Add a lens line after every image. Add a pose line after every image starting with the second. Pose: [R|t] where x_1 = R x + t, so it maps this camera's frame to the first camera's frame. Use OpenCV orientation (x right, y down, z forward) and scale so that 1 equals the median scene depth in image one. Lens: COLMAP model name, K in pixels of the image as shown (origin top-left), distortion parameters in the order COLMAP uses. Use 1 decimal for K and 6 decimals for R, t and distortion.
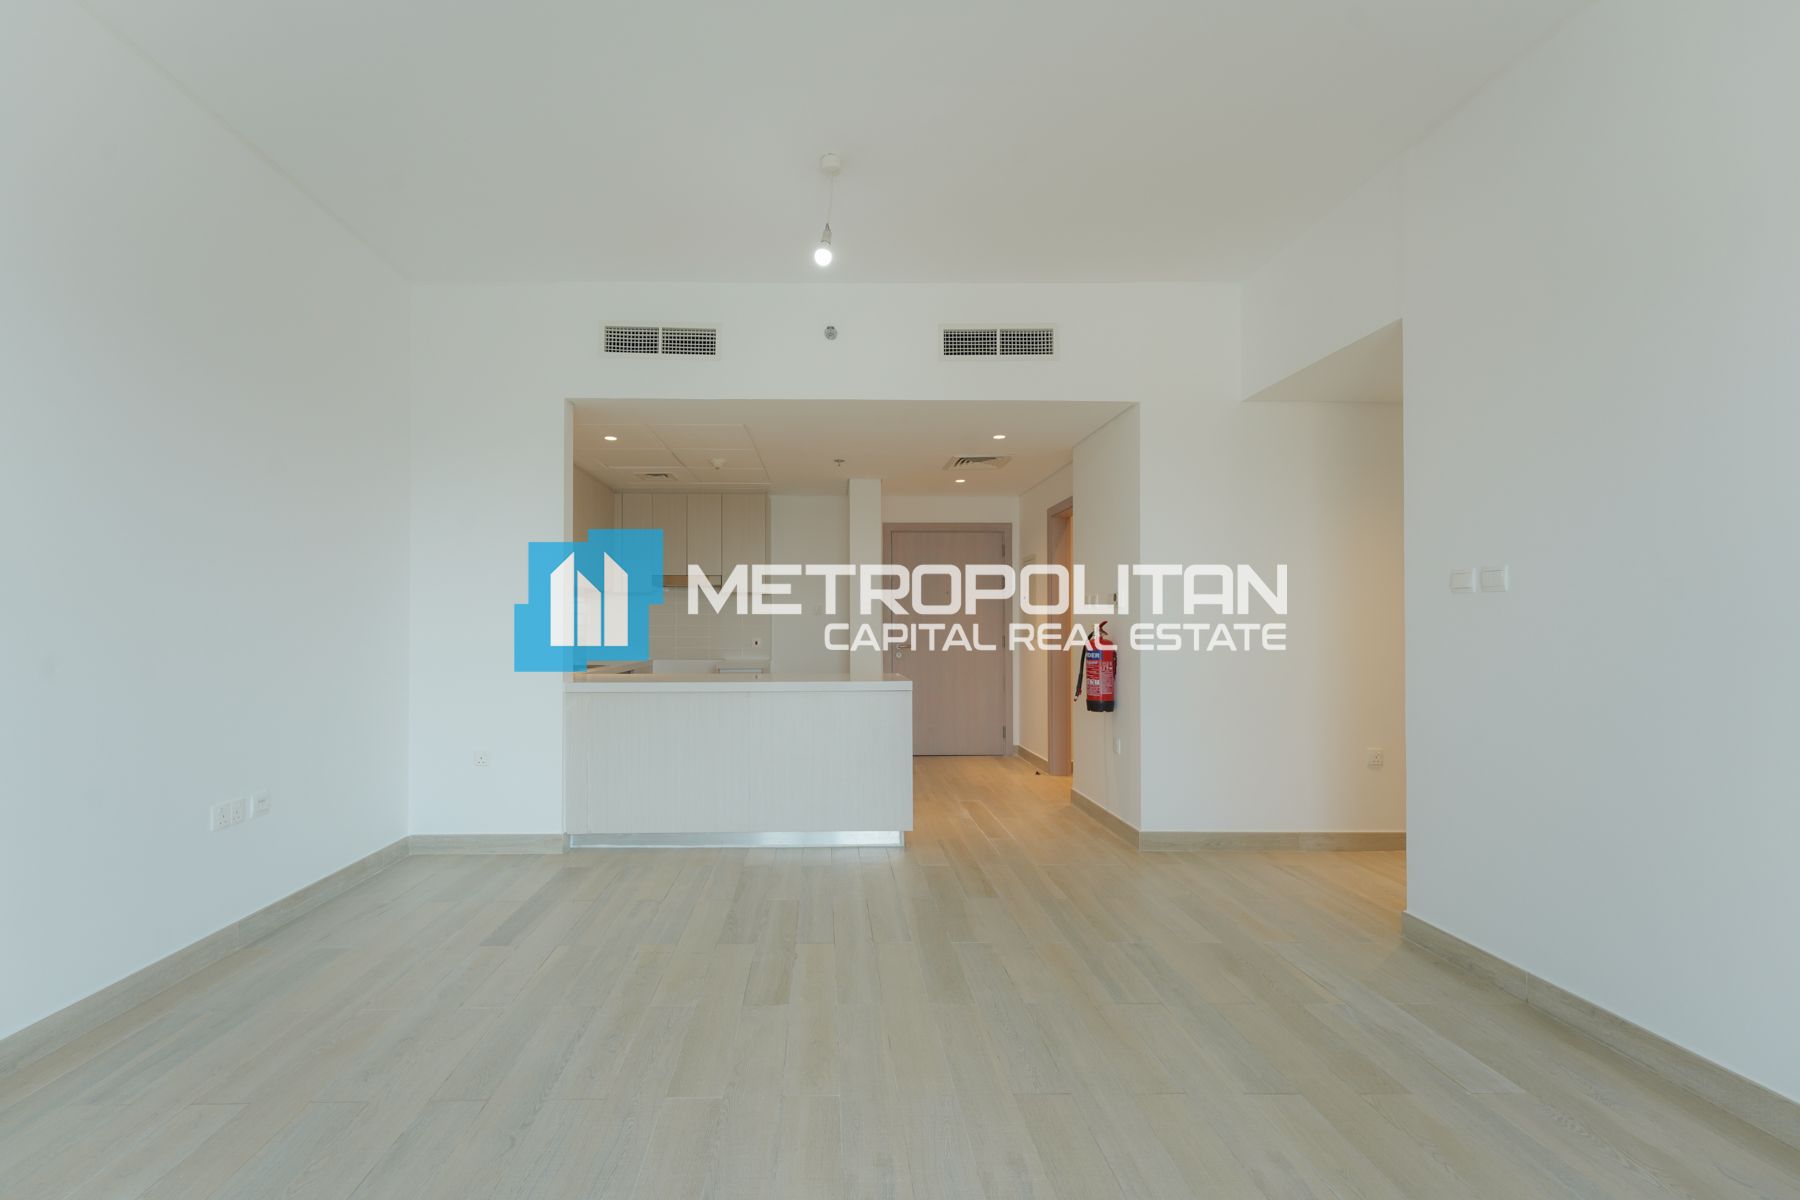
lens RADIAL K [[733.6, 0, 890.3], [0, 733.6, 607.8], [0, 0, 1]] dist [-0.000659, -0.000076]
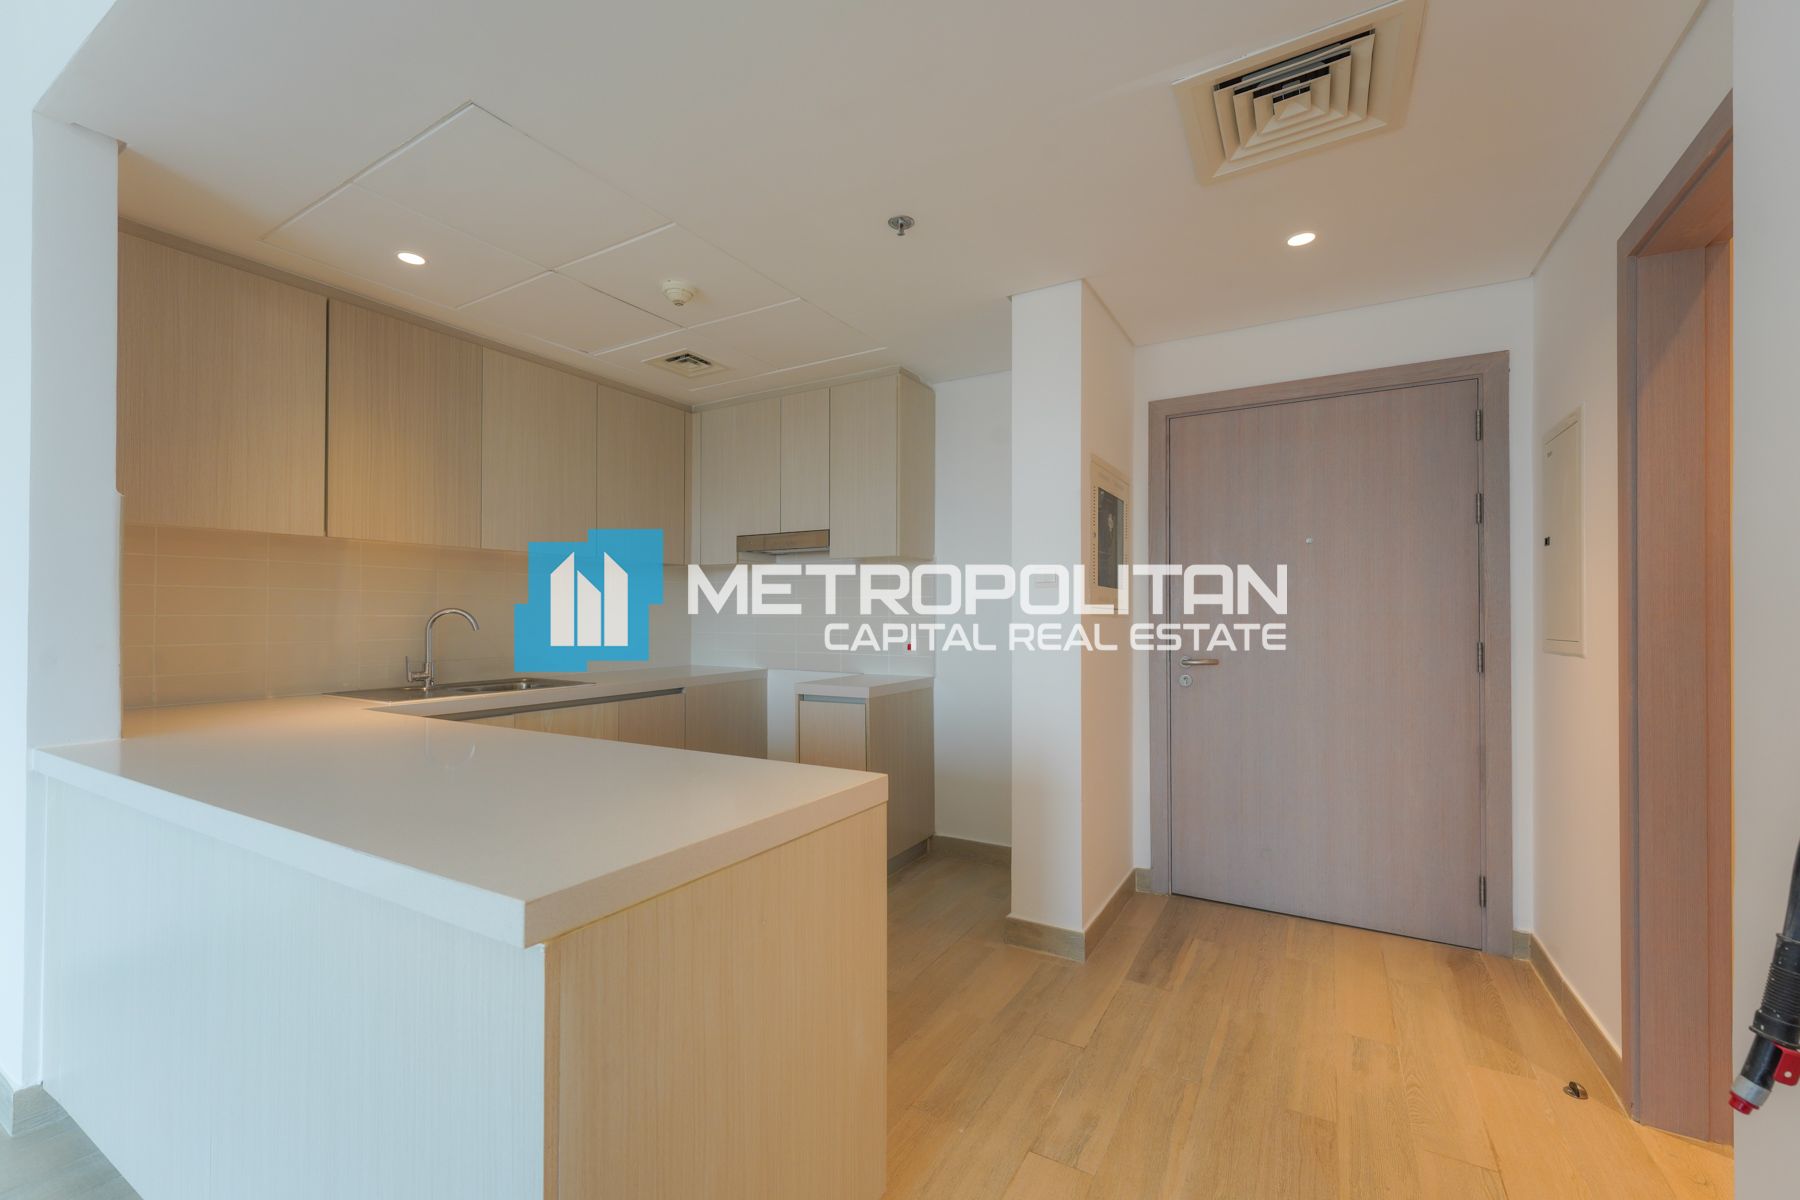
lens RADIAL K [[733.6, 0, 890.3], [0, 733.6, 607.8], [0, 0, 1]] dist [-0.000659, -0.000076]
pose [[0.817200, -0.008358, -0.576294, 0.125524], [0.017321, 0.999799, 0.010061, 0.010302], [0.576094, -0.018203, 0.817181, 0.509598]]
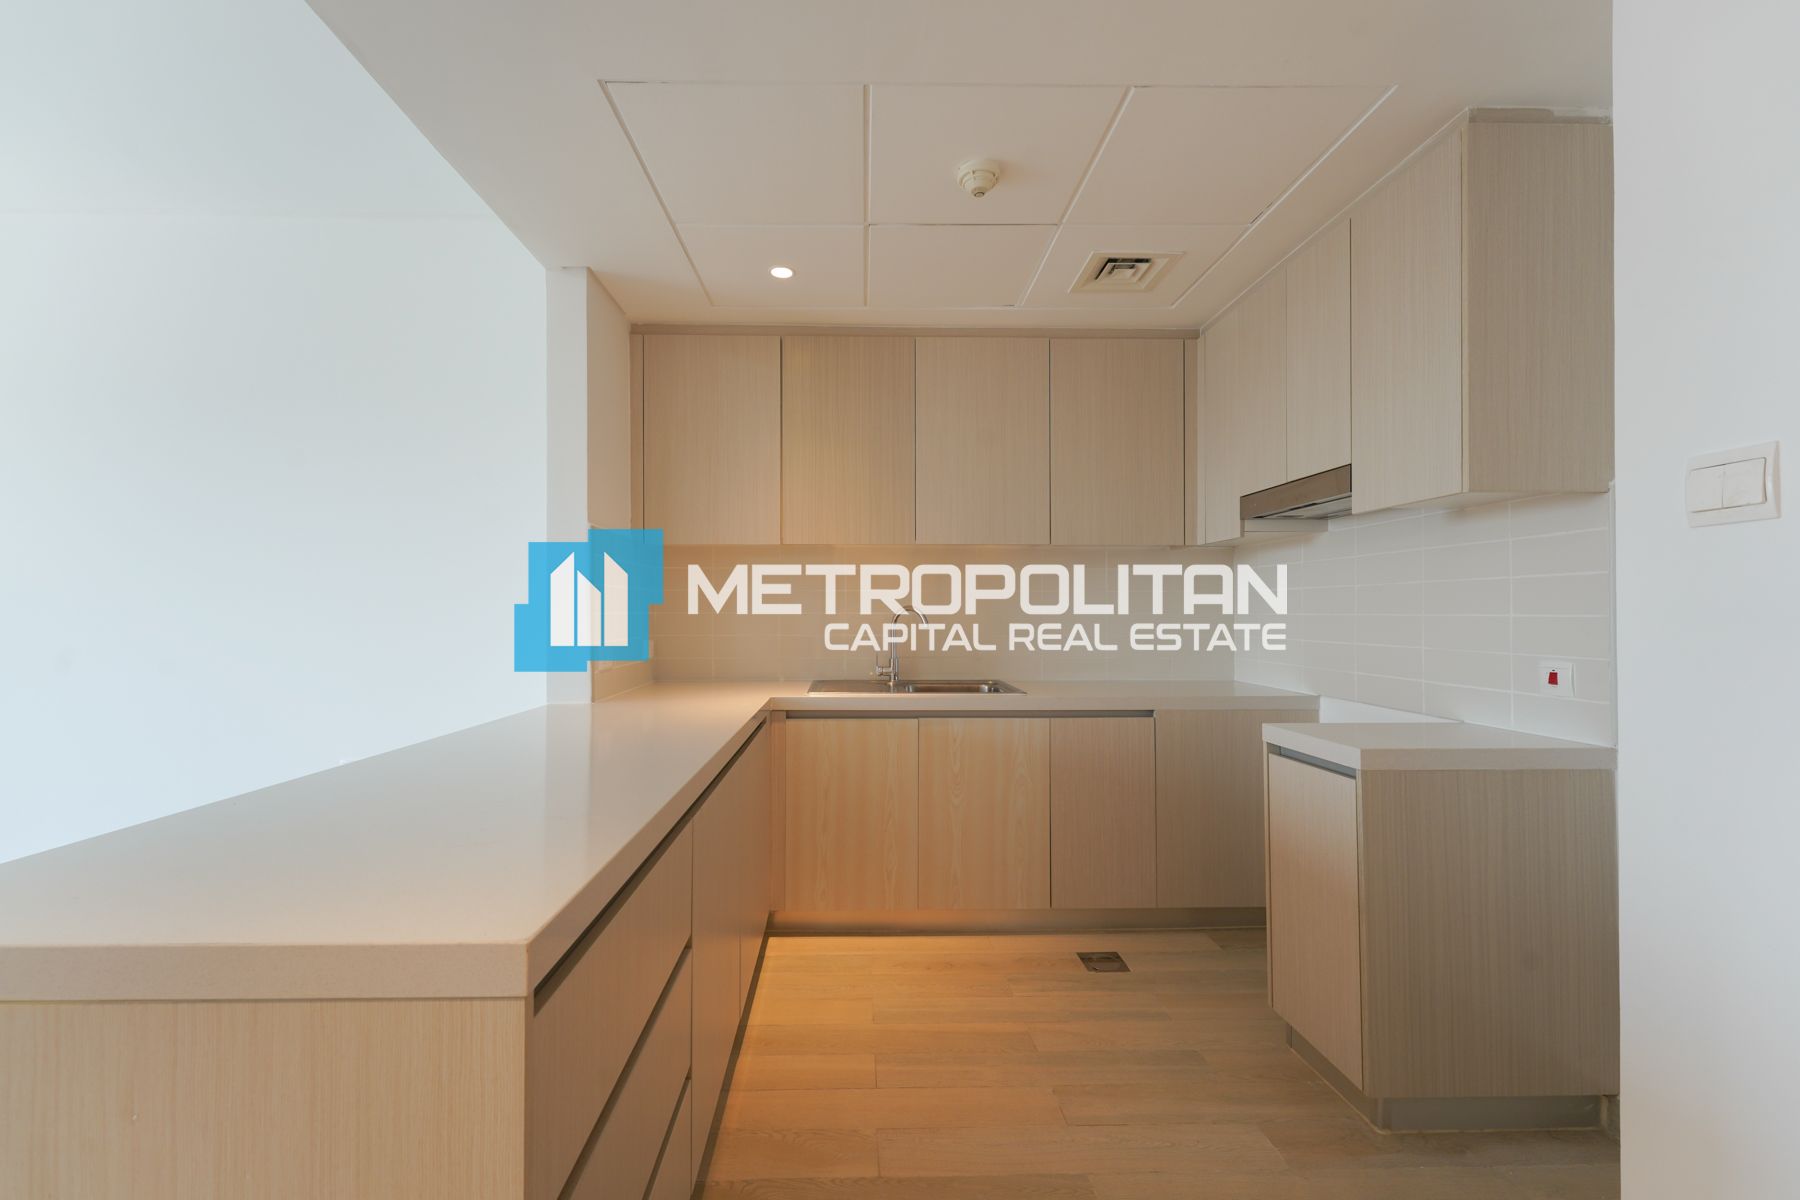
lens RADIAL K [[733.6, 0, 890.3], [0, 733.6, 607.8], [0, 0, 1]] dist [-0.000659, -0.000076]
pose [[-0.057720, -0.009449, -0.998288, 0.100058], [0.026238, 0.999595, -0.010979, 0.016341], [0.997988, -0.026827, -0.057449, 0.738251]]
